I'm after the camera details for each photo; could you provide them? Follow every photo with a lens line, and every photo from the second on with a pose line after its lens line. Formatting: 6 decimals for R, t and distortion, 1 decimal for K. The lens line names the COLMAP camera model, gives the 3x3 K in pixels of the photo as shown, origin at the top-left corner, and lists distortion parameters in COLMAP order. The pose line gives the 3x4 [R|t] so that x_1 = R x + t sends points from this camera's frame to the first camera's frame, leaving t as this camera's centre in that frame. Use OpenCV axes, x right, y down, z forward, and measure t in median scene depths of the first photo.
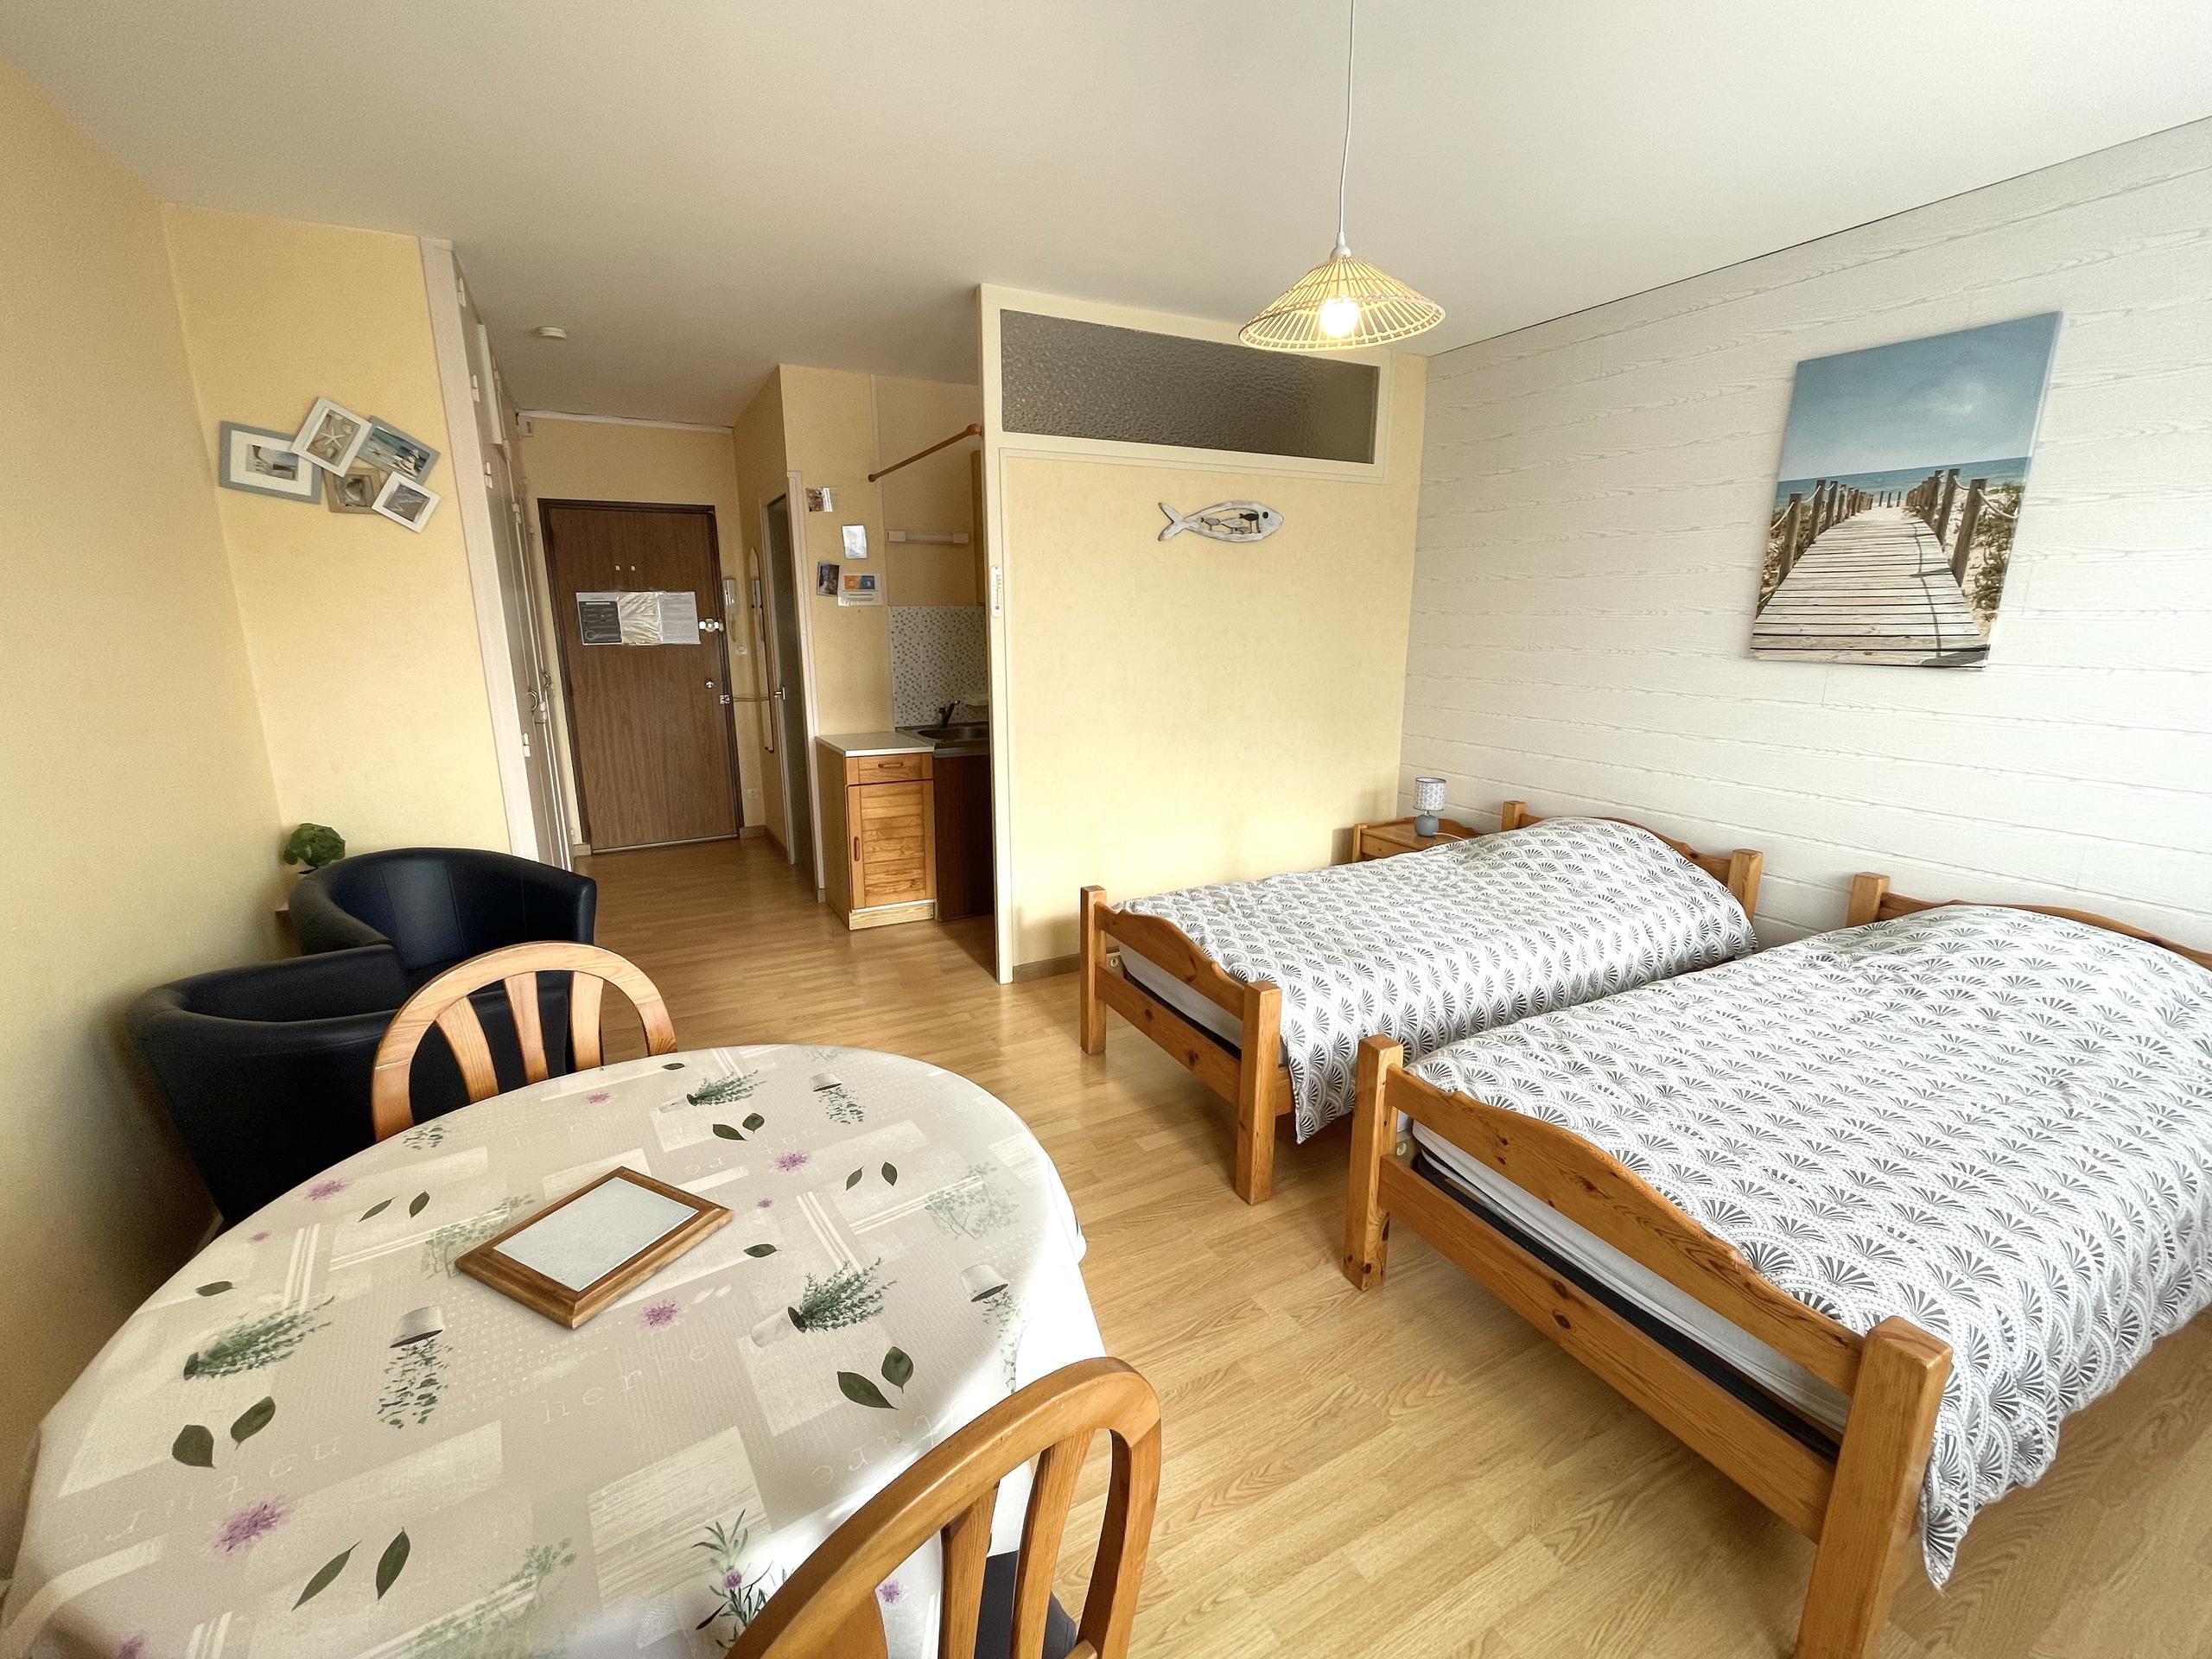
lens RADIAL K [[898.9, 0, 1108.8], [0, 898.9, 842.4], [0, 0, 1]] dist [-0.000216, -0.000313]
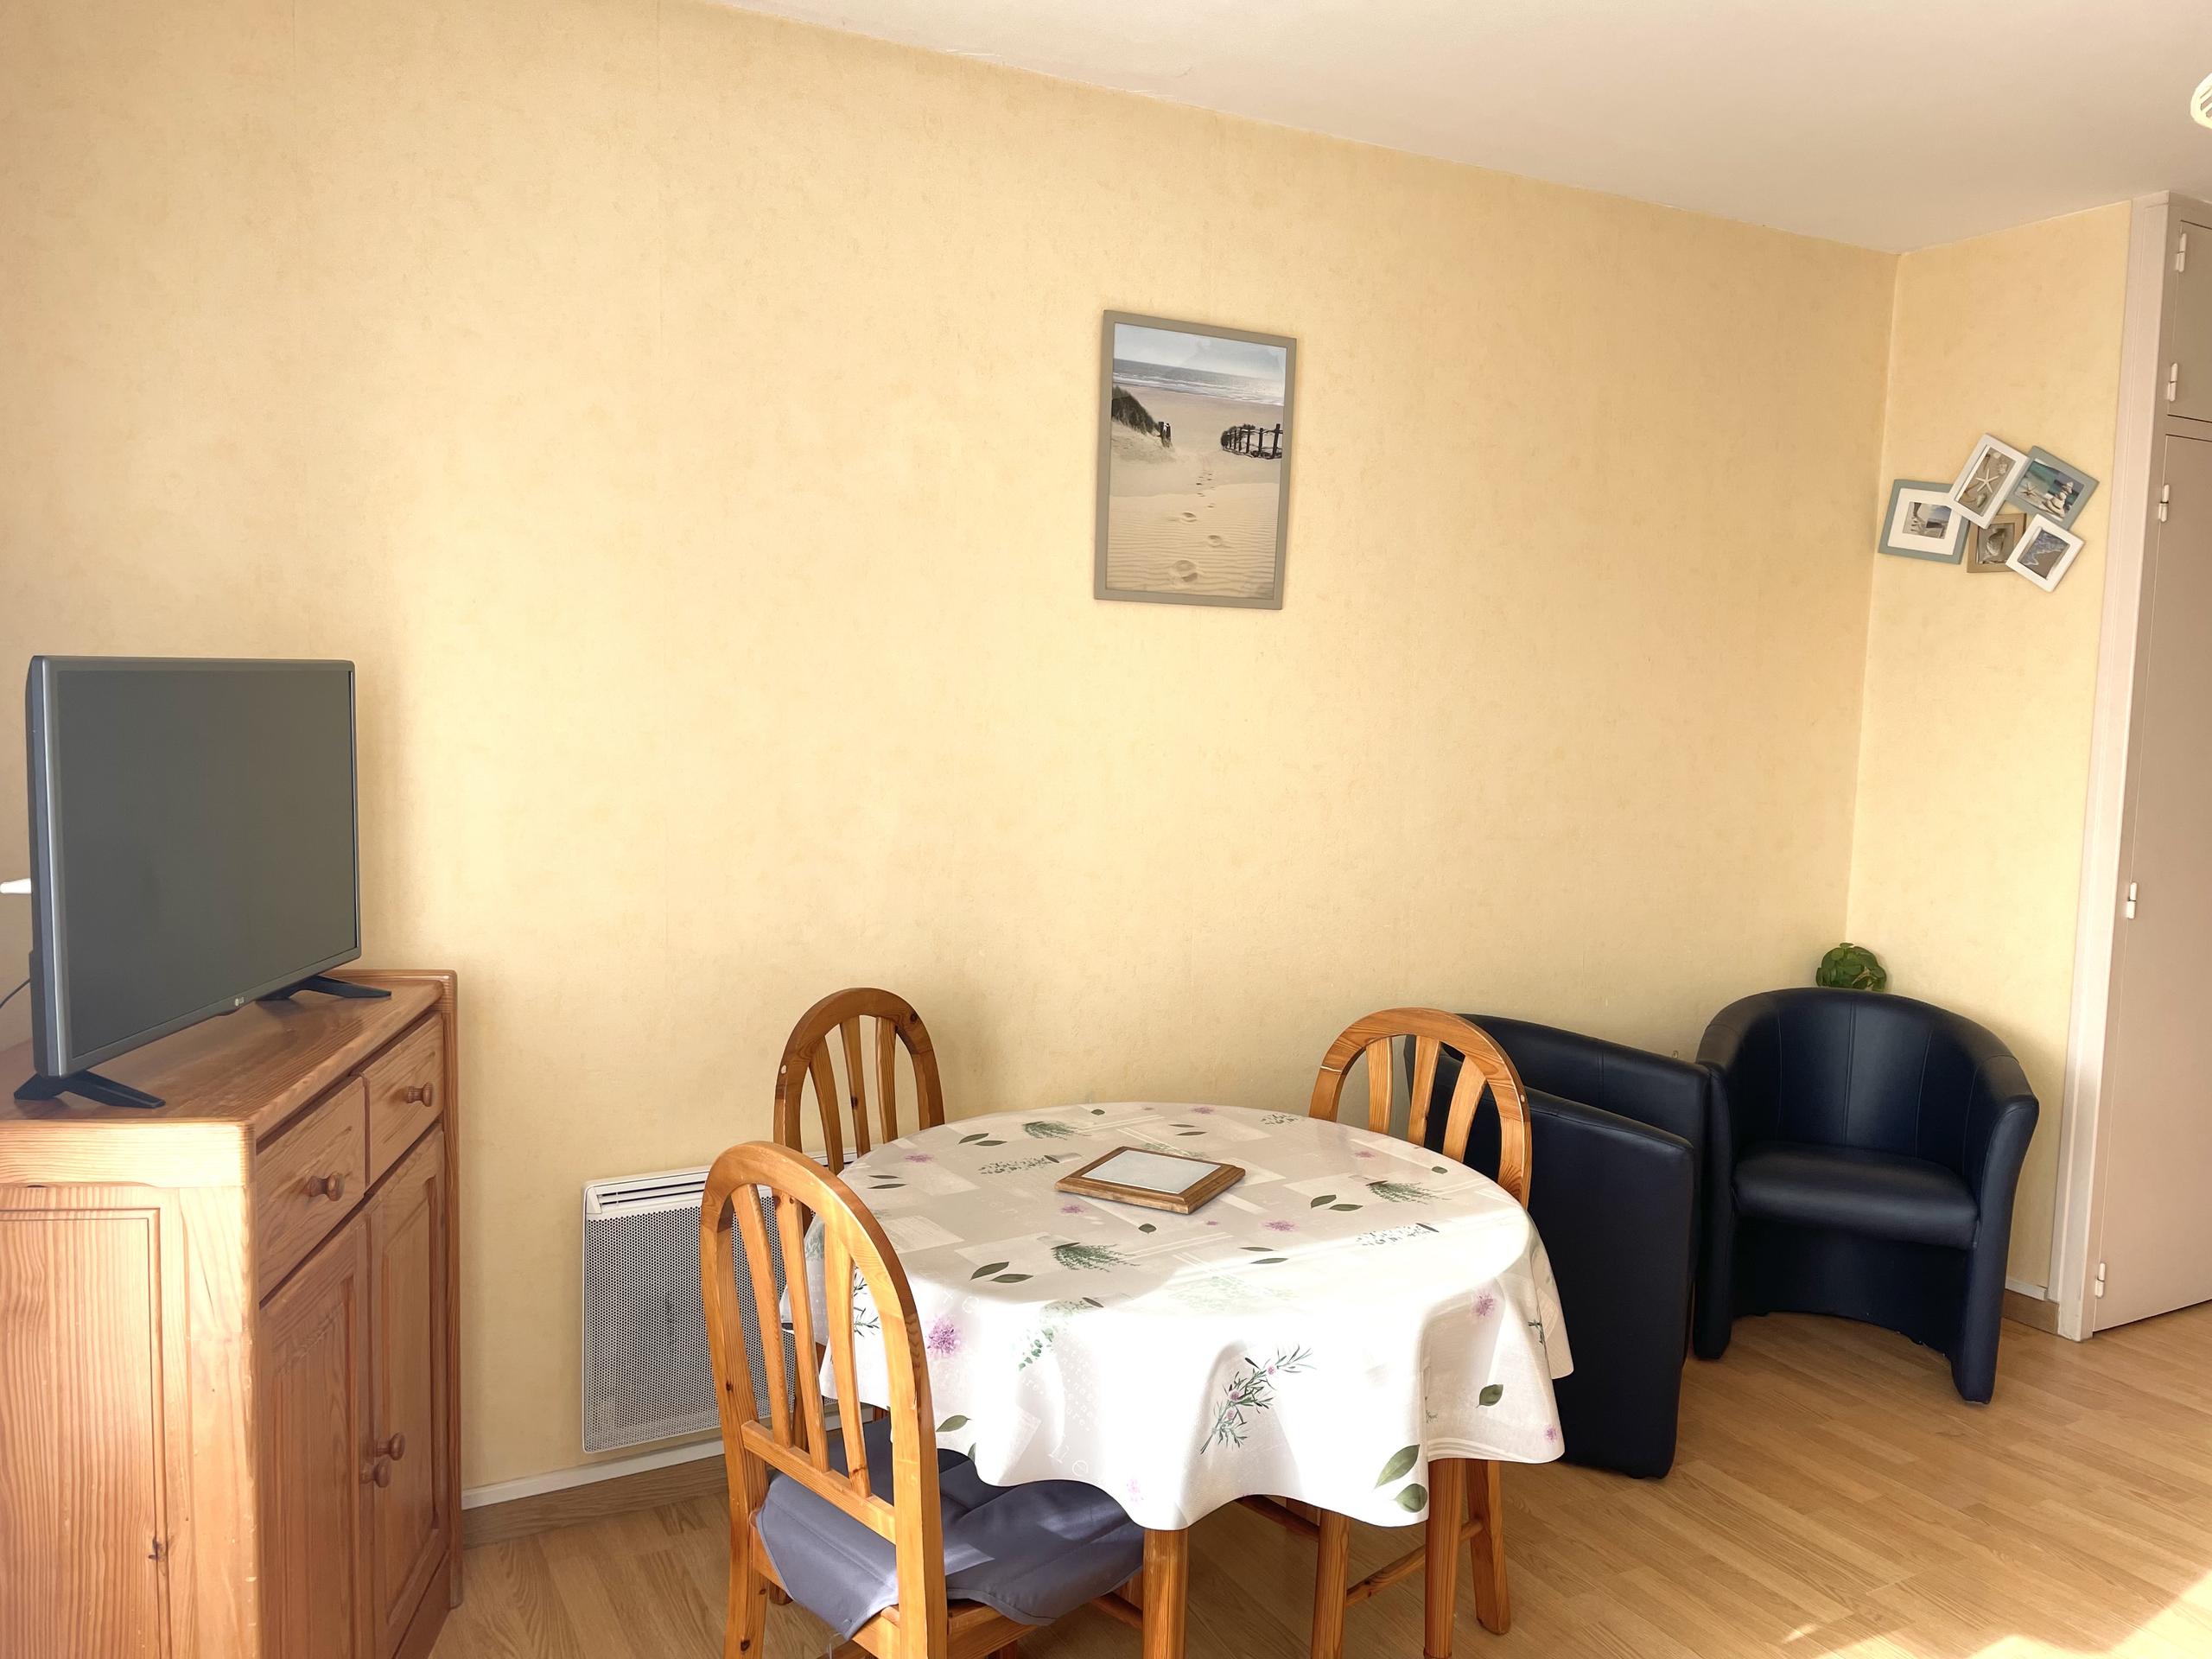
lens RADIAL K [[1669.2, 0, 1113.4], [0, 1669.2, 822.9], [0, 0, 1]] dist [0.038086, -0.005989]
pose [[0.025076, 0.091728, -0.995468, 0.771335], [-0.281563, 0.956117, 0.081009, -0.085005], [0.959215, 0.278255, 0.049803, 0.342677]]
